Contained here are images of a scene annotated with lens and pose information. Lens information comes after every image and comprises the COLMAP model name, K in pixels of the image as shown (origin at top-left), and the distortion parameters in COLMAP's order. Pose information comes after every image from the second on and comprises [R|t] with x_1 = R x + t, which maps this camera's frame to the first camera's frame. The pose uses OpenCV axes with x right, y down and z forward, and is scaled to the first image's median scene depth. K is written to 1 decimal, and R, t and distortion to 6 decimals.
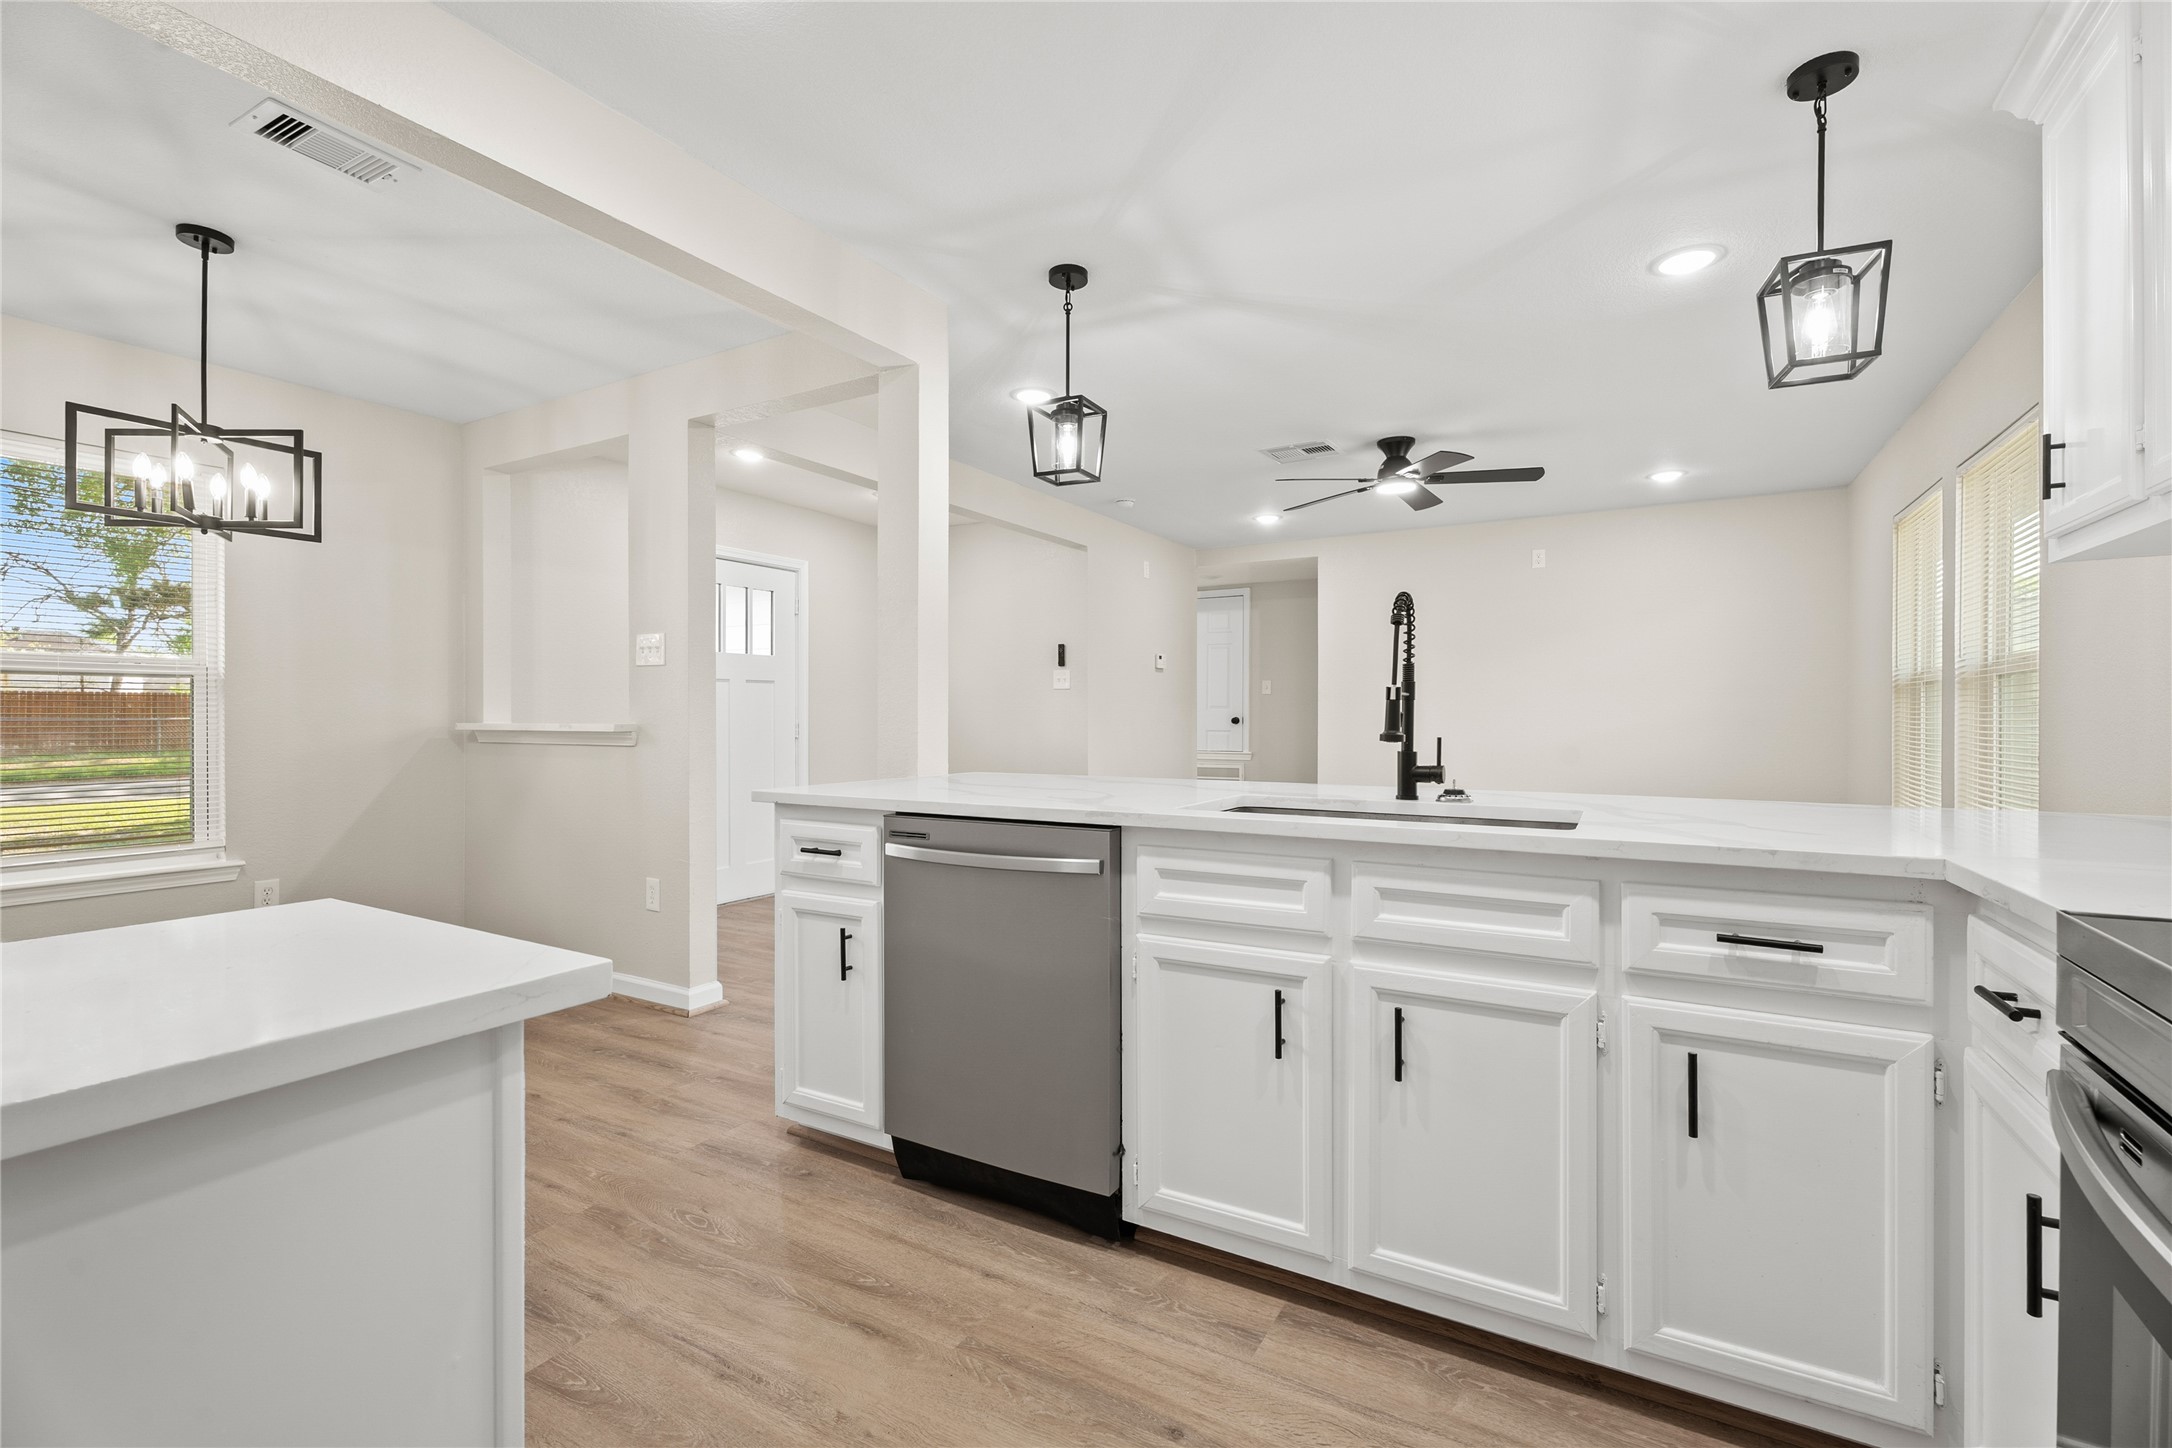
lens RADIAL K [[950.3, 0, 1086.0], [0, 950.3, 724.0], [0, 0, 1]] dist [0.002241, 0.000115]
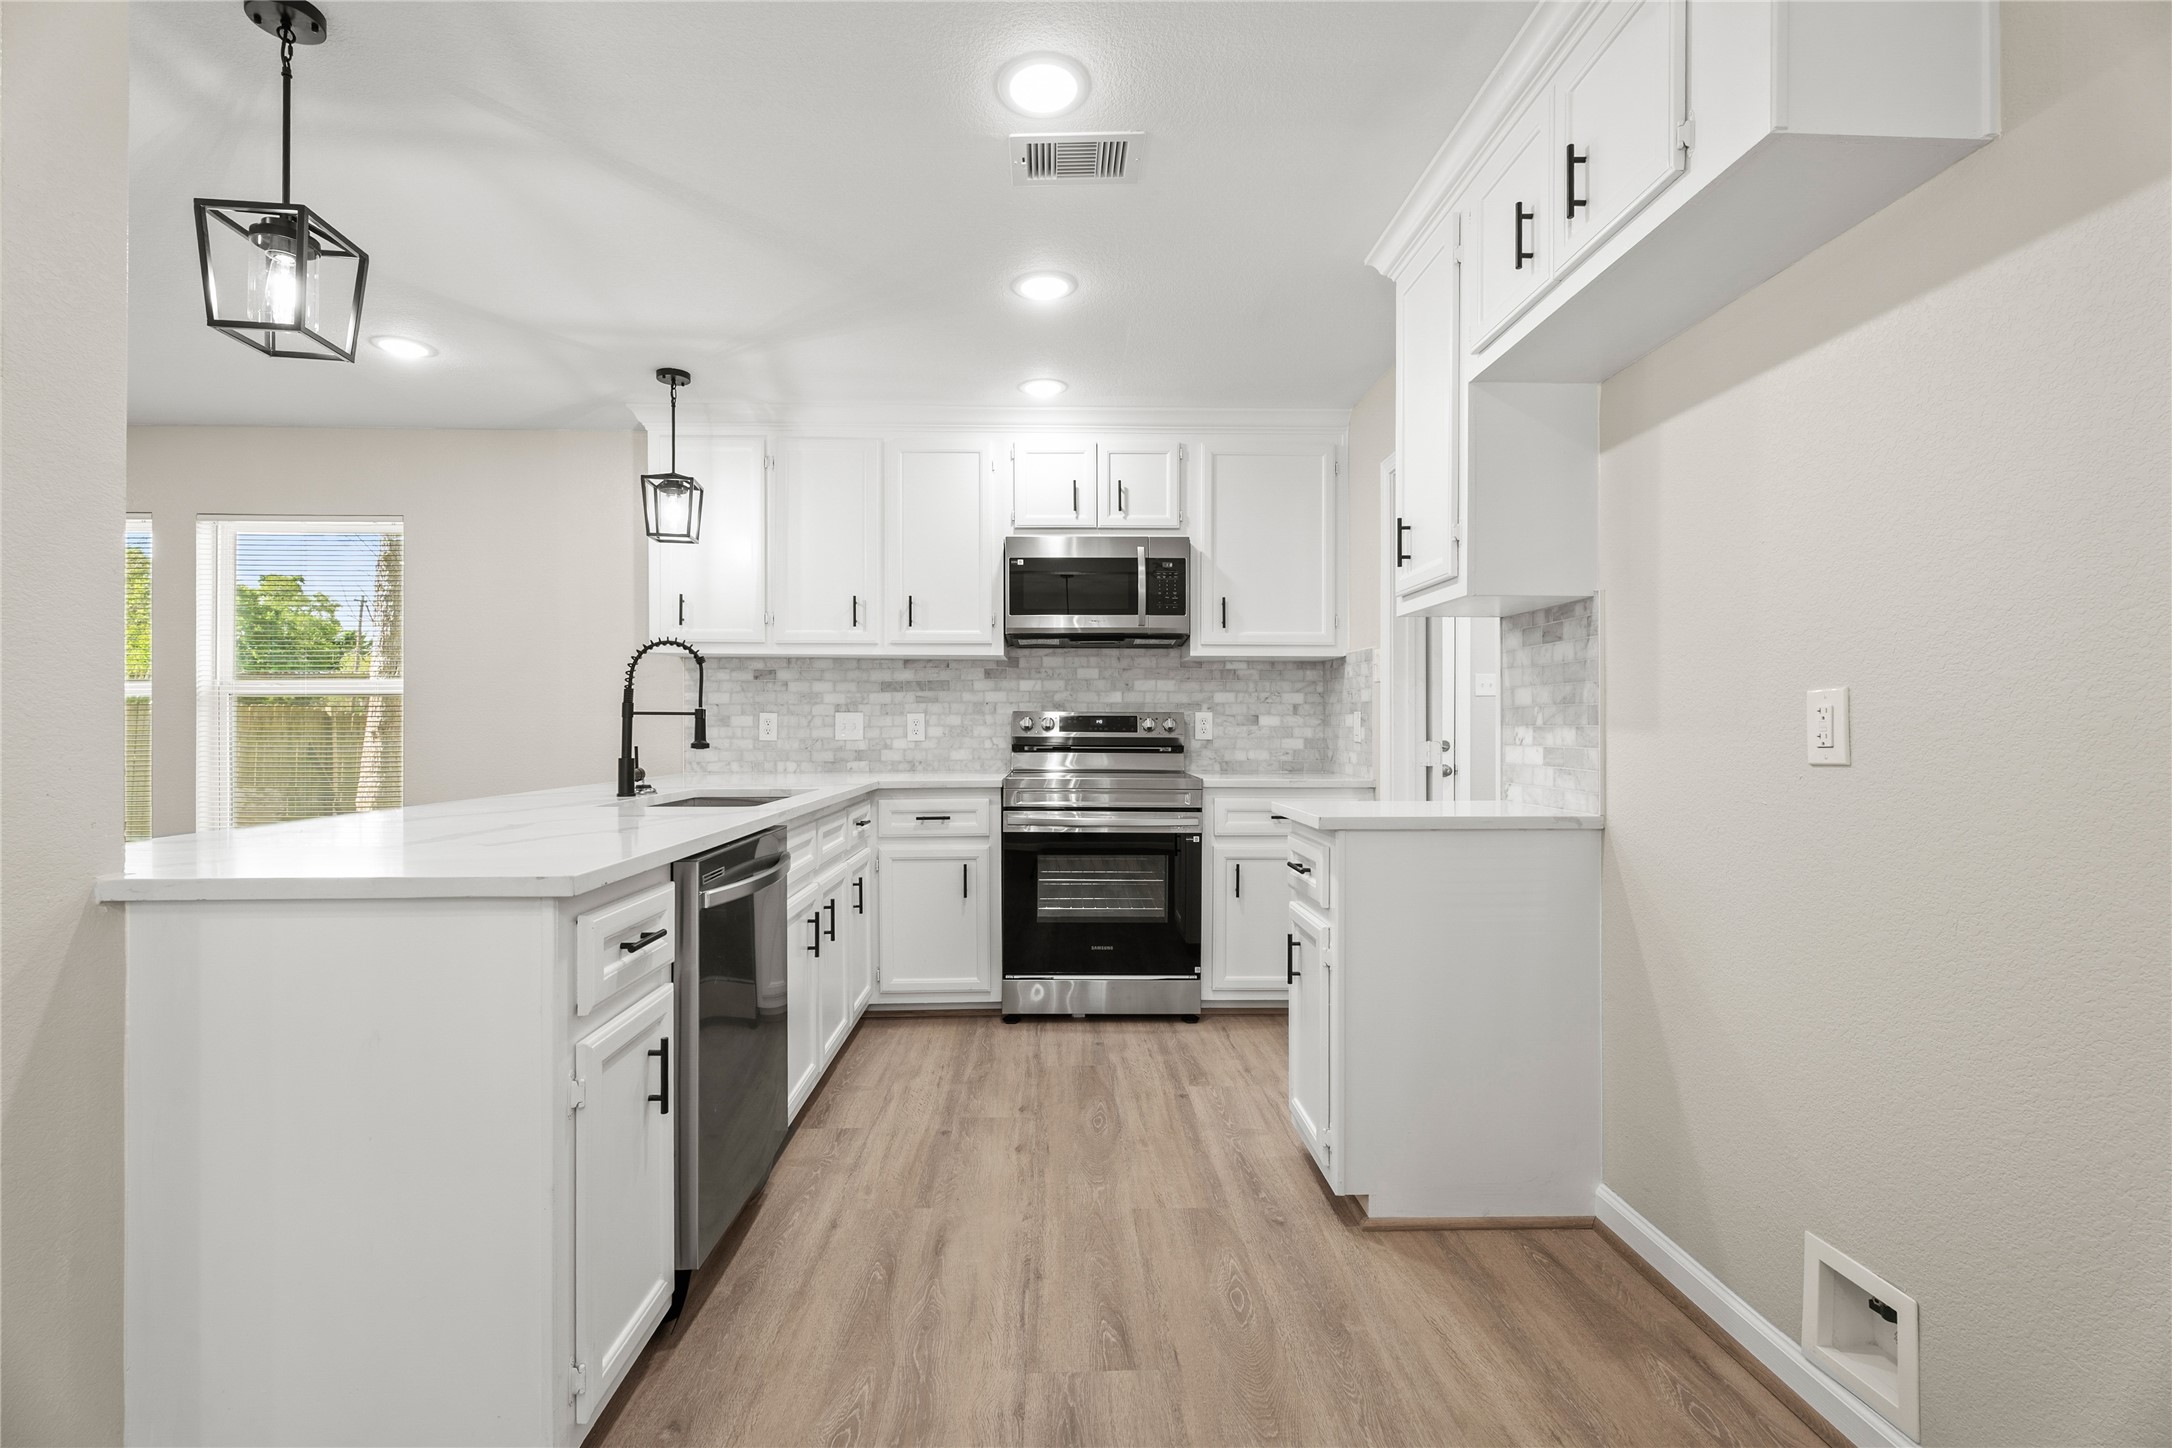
lens RADIAL K [[950.3, 0, 1086.0], [0, 950.3, 724.0], [0, 0, 1]] dist [0.002241, 0.000115]
pose [[-0.524864, 0.000239, 0.851186, -1.276032], [0.005285, 0.999982, 0.002978, -0.017640], [-0.851170, 0.006062, -0.524856, 1.397255]]
